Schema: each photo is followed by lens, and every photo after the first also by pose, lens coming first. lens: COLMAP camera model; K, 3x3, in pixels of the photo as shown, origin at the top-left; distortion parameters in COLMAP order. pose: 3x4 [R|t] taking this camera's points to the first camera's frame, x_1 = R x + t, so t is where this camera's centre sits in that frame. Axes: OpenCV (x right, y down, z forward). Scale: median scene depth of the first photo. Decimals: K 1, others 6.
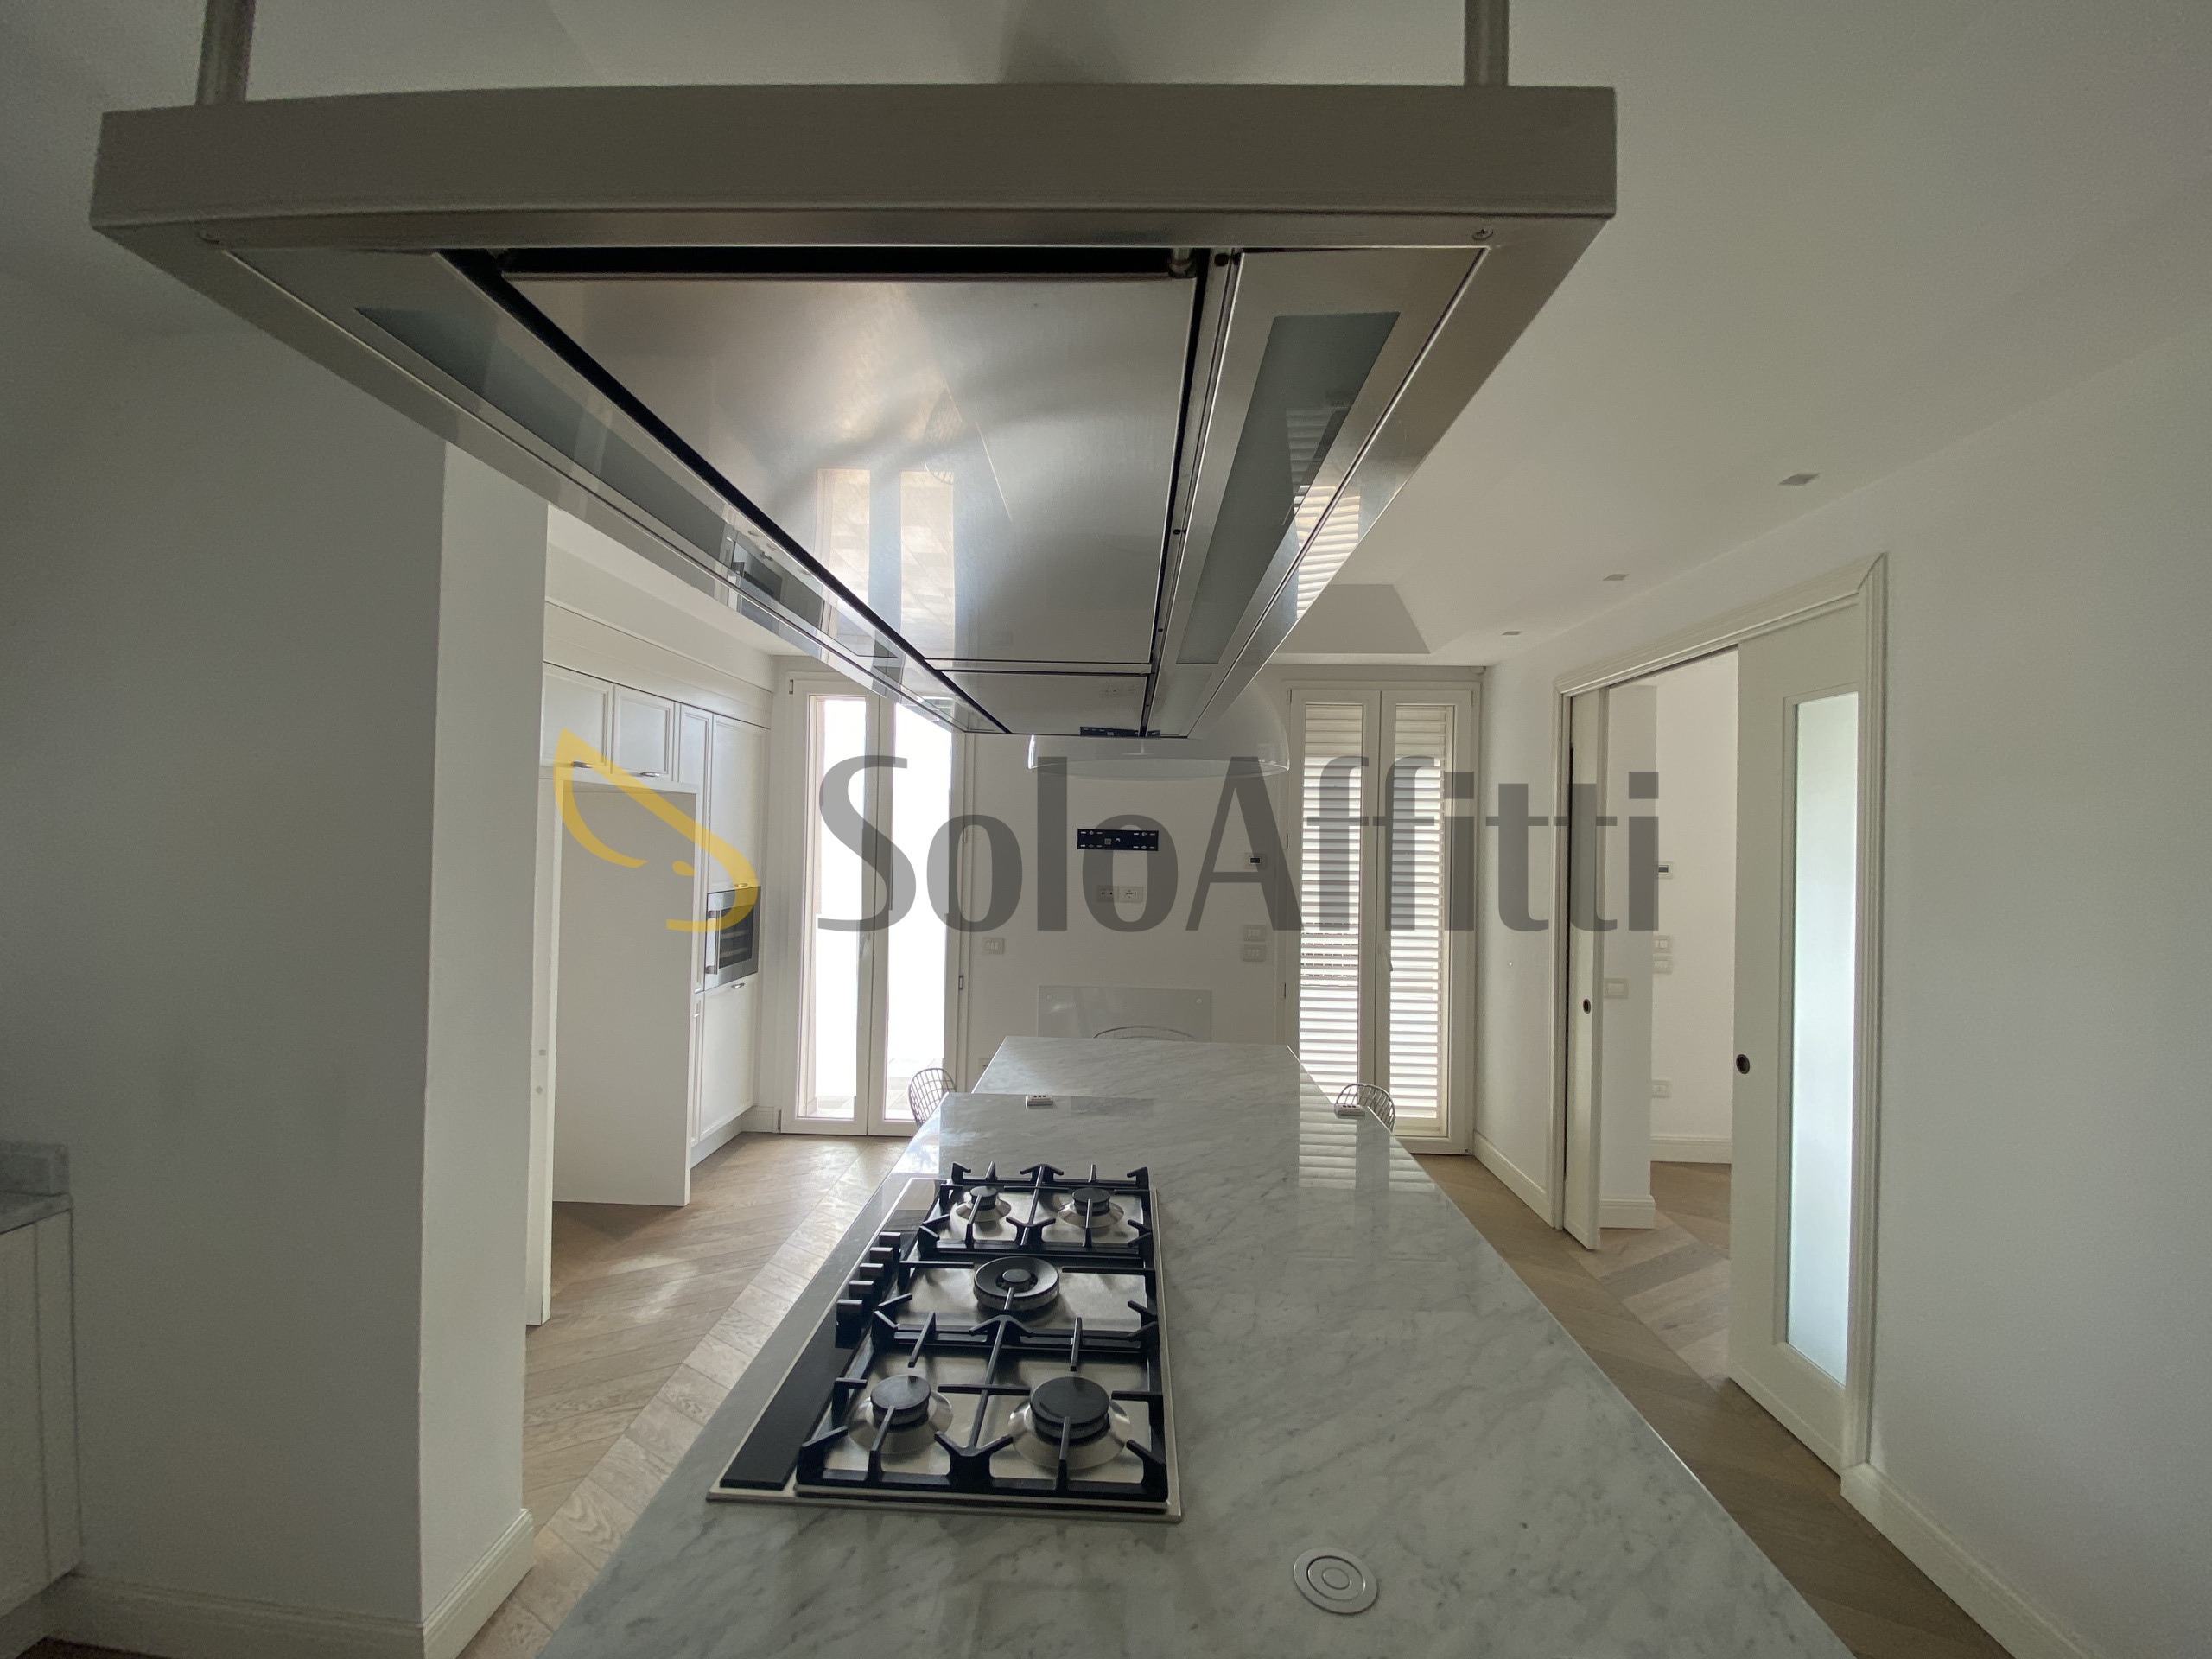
lens RADIAL K [[889.3, 0, 1106.0], [0, 889.3, 829.5], [0, 0, 1]] dist [0.040268, -0.032100]
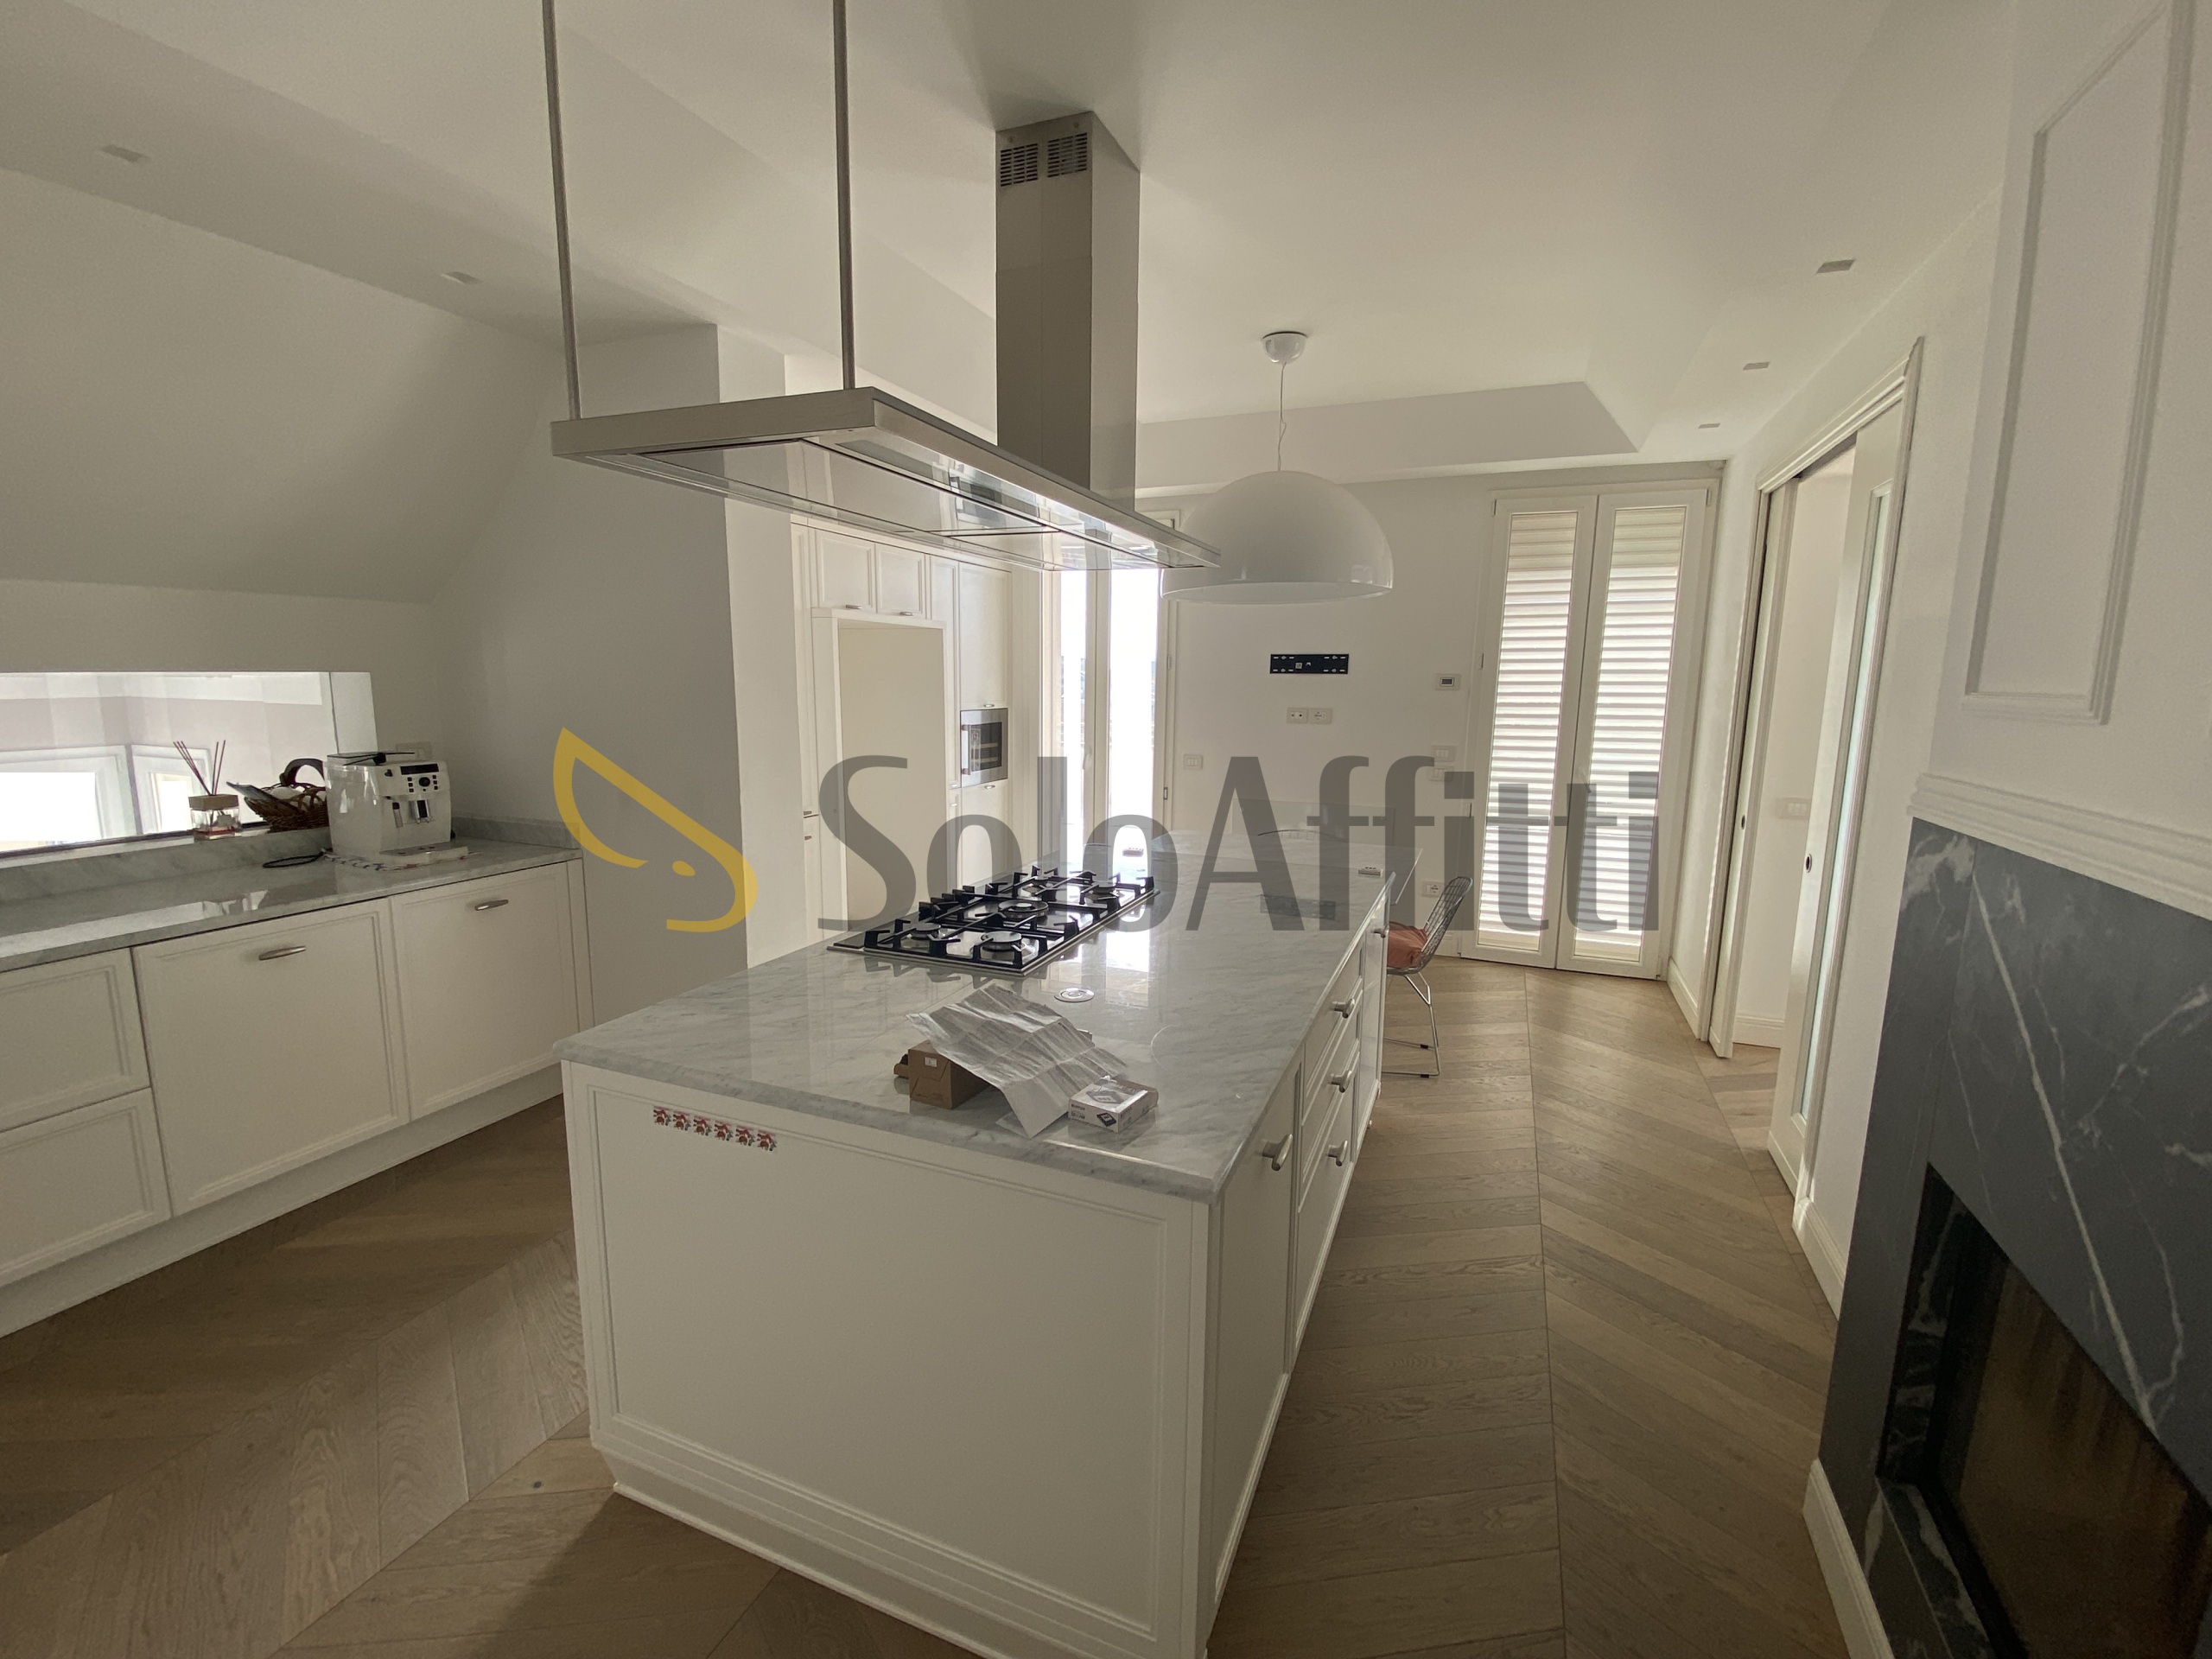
lens RADIAL K [[956.8, 0, 1078.8], [0, 956.8, 819.4], [0, 0, 1]] dist [-0.000276, -0.011538]
pose [[0.928124, 0.043497, -0.369721, 0.238544], [0.014036, 0.988356, 0.151512, 0.026138], [0.372006, -0.145811, 0.916706, -0.207865]]
